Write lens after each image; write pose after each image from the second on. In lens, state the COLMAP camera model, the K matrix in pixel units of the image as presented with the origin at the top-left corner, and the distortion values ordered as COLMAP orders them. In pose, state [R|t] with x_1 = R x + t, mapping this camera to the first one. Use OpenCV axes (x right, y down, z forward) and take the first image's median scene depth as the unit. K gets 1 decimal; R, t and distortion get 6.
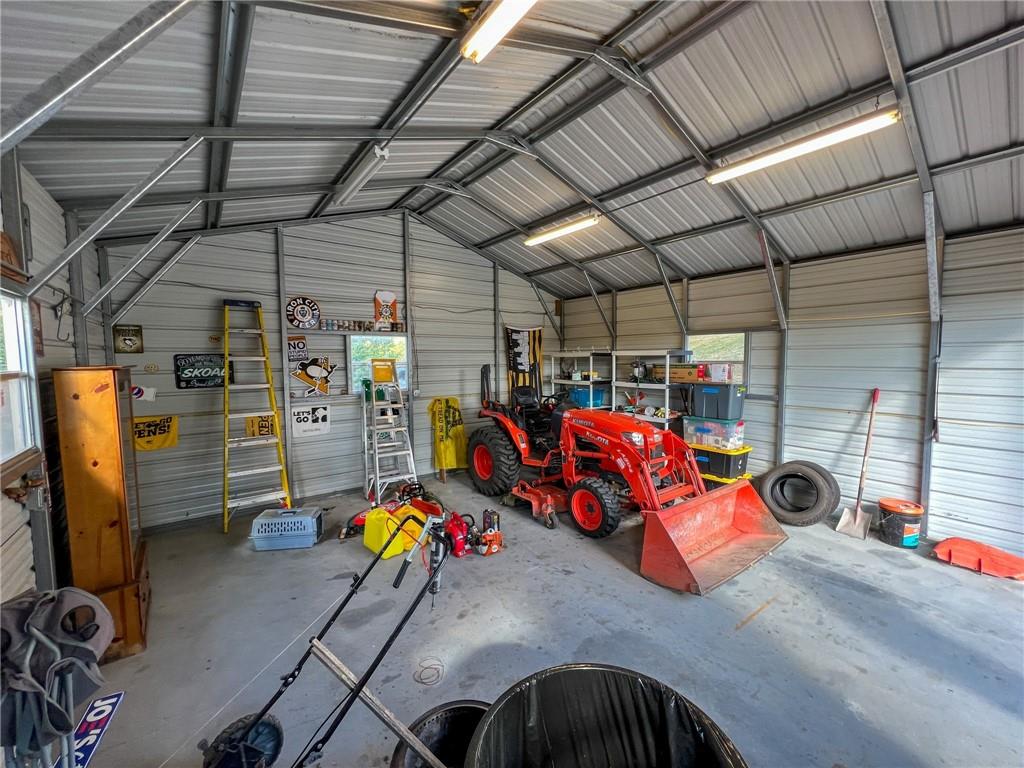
lens RADIAL K [[410.8, 0, 512.0], [0, 410.8, 384.0], [0, 0, 1]] dist [-0.000612, -0.000357]
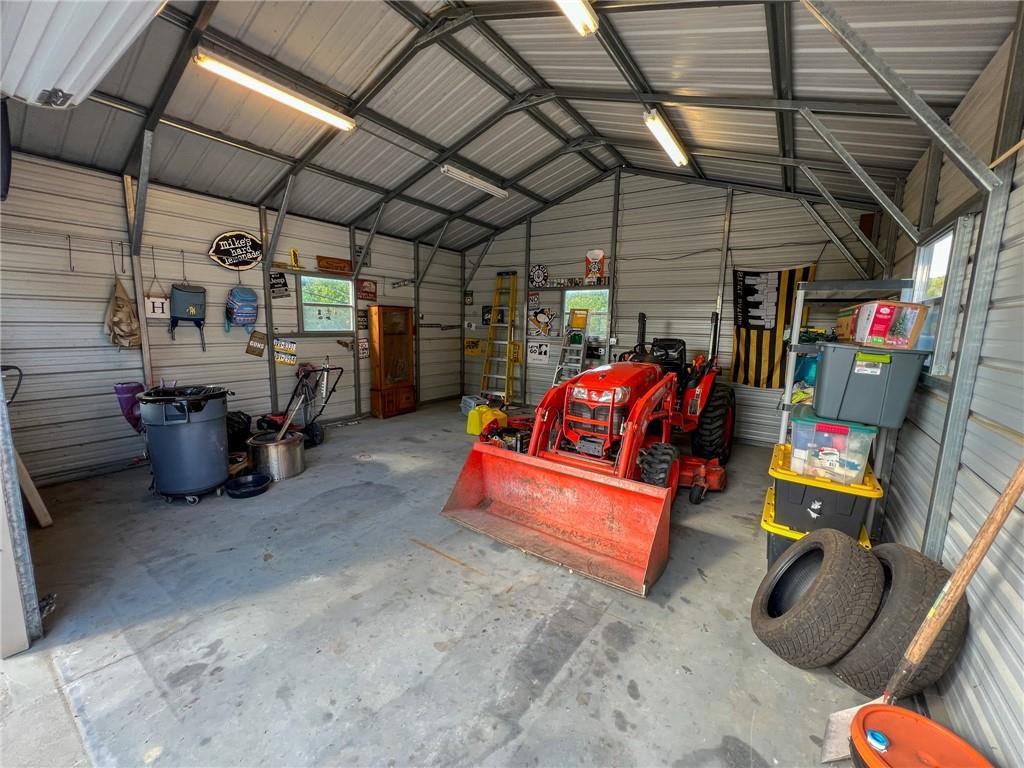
lens RADIAL K [[410.8, 0, 512.0], [0, 410.8, 384.0], [0, 0, 1]] dist [-0.000612, -0.000357]
pose [[0.303997, 0.152329, -0.940416, 0.785020], [-0.089064, 0.987355, 0.131142, 0.016077], [0.948501, 0.043891, 0.313720, 0.445018]]
